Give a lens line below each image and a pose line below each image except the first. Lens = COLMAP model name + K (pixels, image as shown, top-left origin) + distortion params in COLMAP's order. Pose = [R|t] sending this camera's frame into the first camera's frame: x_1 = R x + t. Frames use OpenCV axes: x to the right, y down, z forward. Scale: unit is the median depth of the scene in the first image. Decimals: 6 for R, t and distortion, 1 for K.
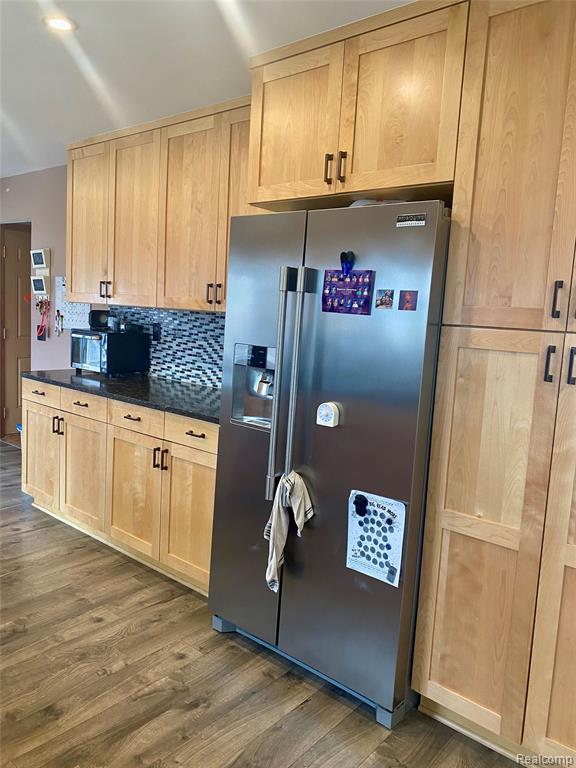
lens RADIAL K [[595.0, 0, 288.0], [0, 595.0, 384.0], [0, 0, 1]] dist [0.095197, -0.001969]
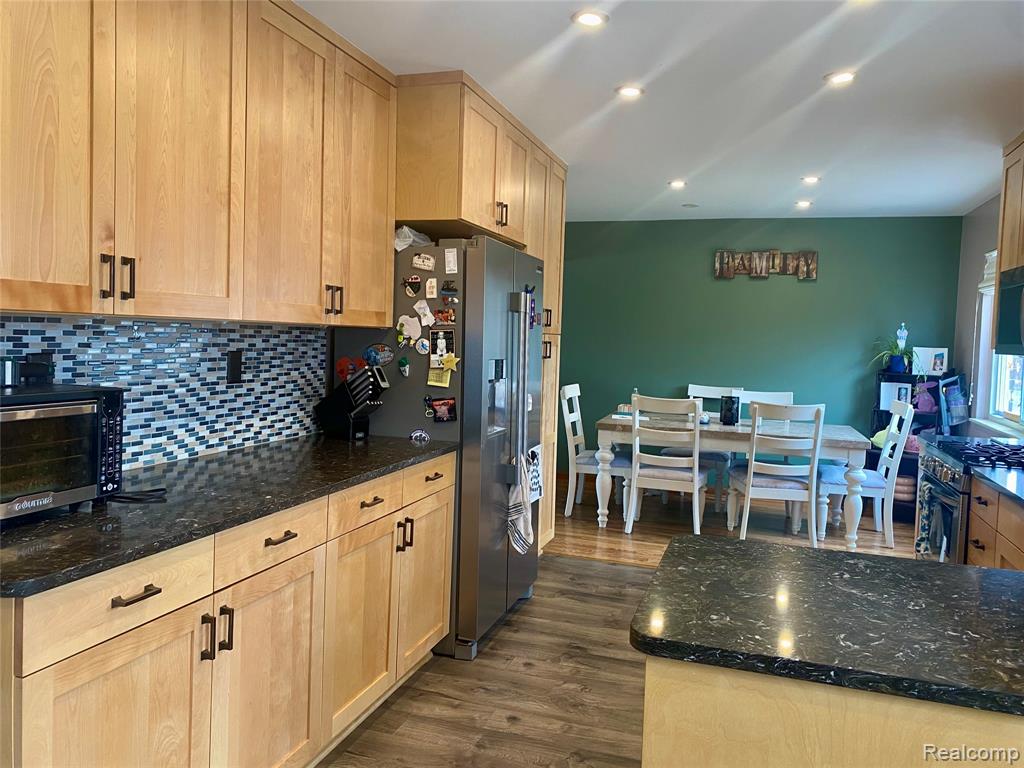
lens RADIAL K [[794.9, 0, 512.0], [0, 794.9, 384.0], [0, 0, 1]] dist [0.921383, -0.000269]
pose [[-0.368190, -0.104795, 0.923826, -1.047457], [0.089909, 0.984958, 0.147562, -0.165852], [-0.925393, 0.137391, -0.353229, 1.055877]]
